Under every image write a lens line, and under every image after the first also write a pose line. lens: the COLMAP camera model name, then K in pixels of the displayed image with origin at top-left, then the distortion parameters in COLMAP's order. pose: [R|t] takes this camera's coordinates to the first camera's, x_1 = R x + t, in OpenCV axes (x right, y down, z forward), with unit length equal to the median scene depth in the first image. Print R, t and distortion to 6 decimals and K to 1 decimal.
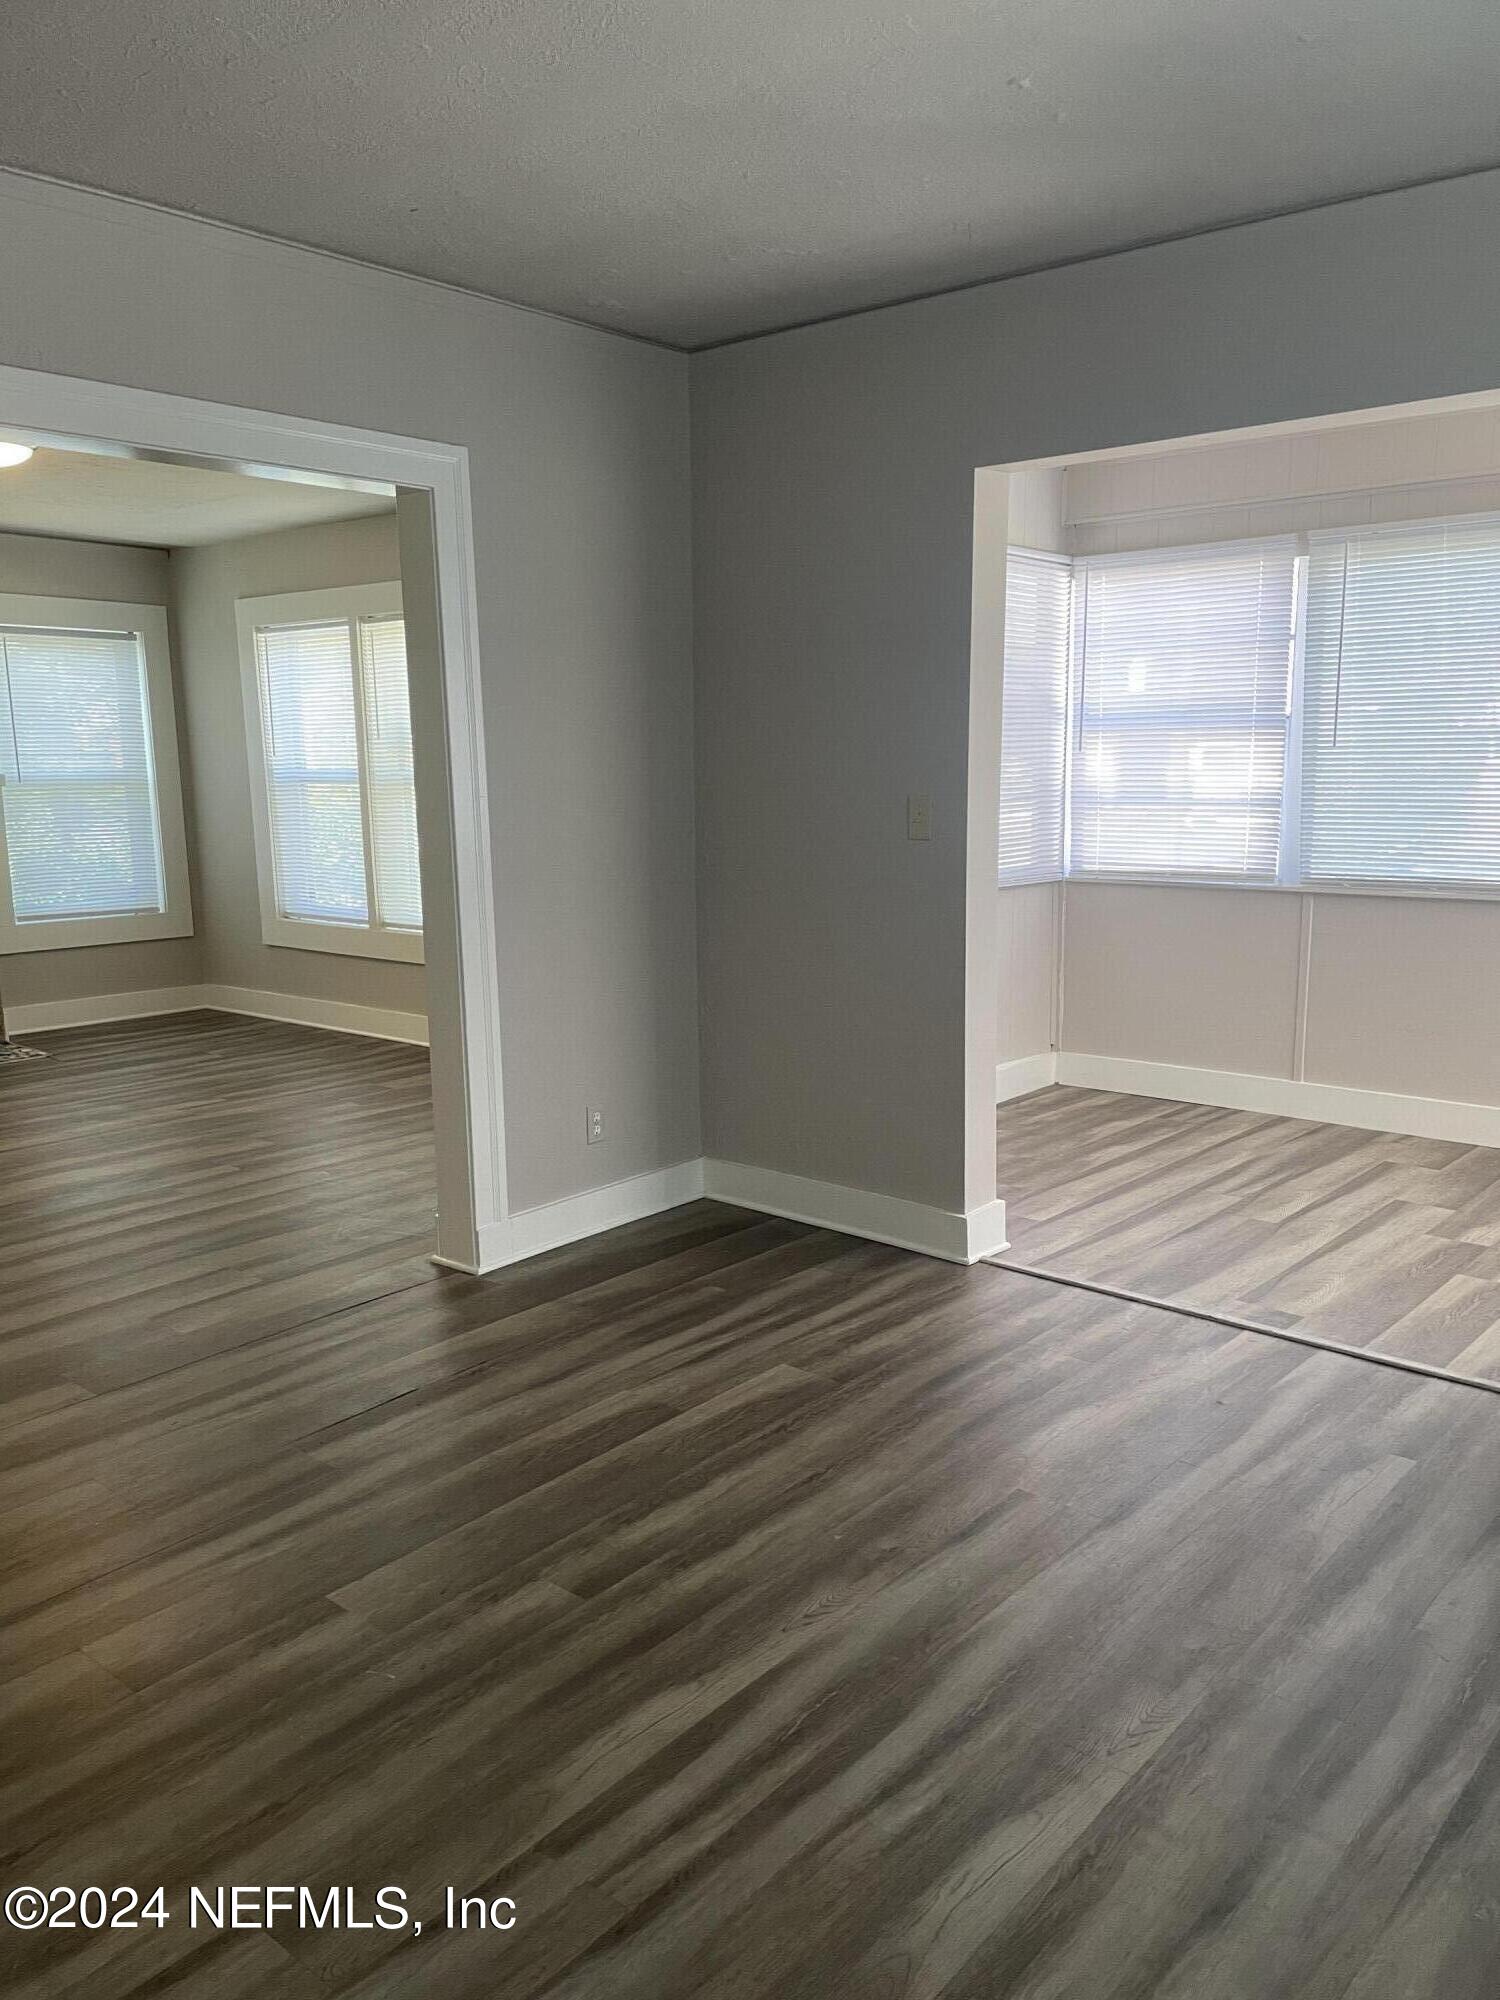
lens RADIAL K [[1513.8, 0, 748.7], [0, 1513.8, 1003.7], [0, 0, 1]] dist [0.030205, -0.024689]
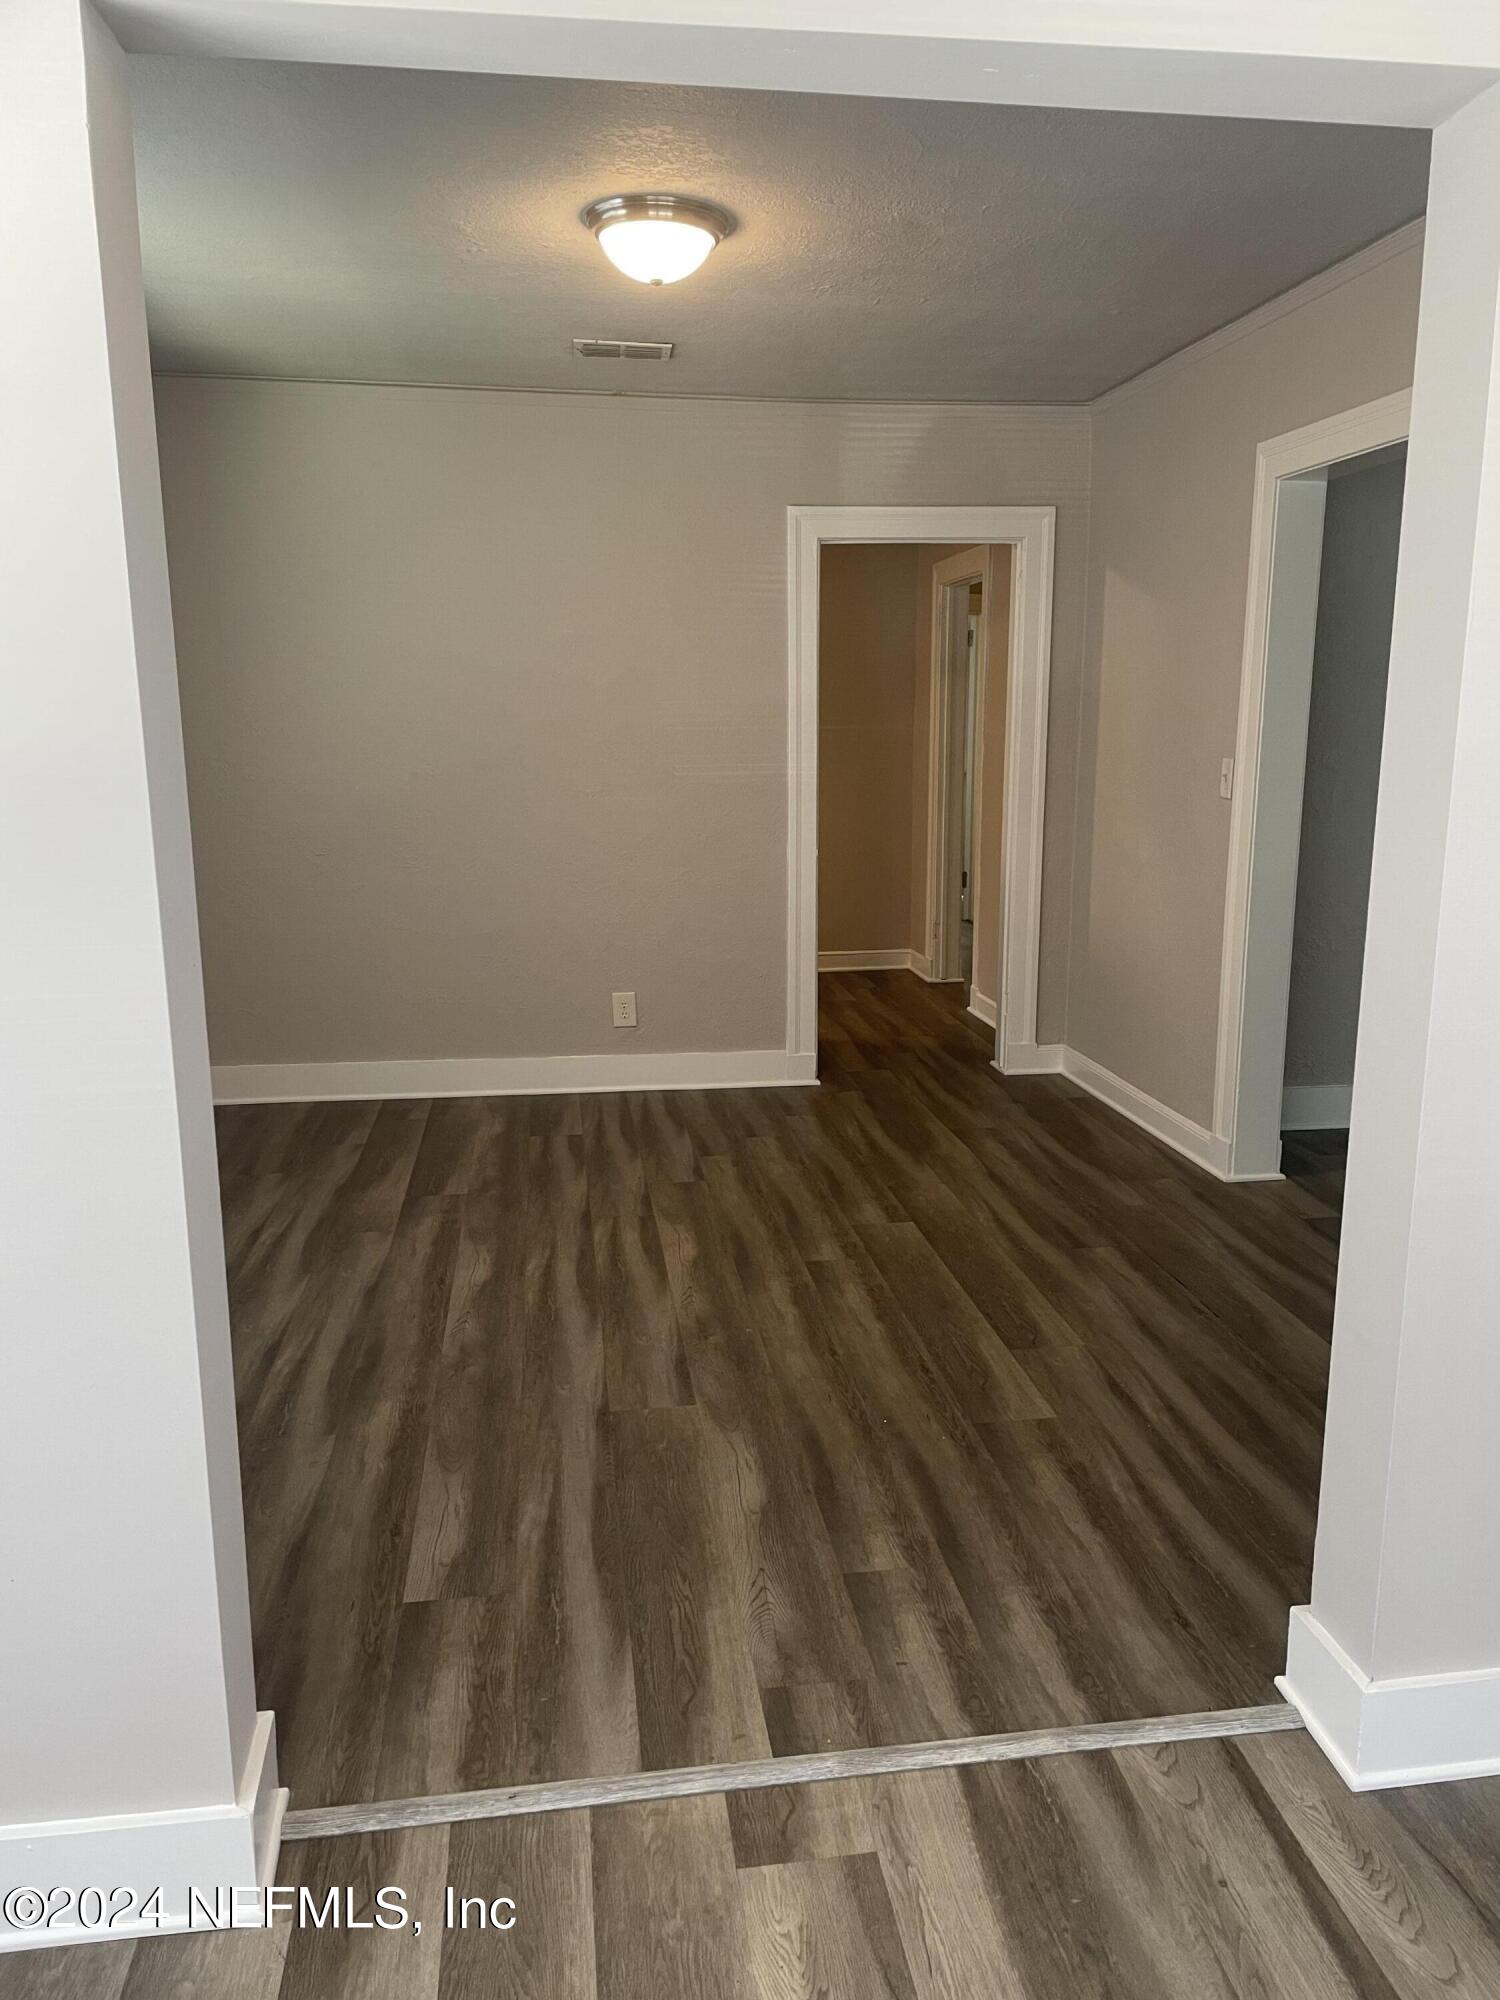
lens RADIAL K [[1513.8, 0, 751.7], [0, 1513.8, 1000.7], [0, 0, 1]] dist [0.030205, -0.024689]
pose [[-0.660542, 0.155132, -0.734587, 0.926451], [-0.121961, 0.943253, 0.308867, -0.297277], [0.740817, 0.293610, -0.604139, 1.646723]]
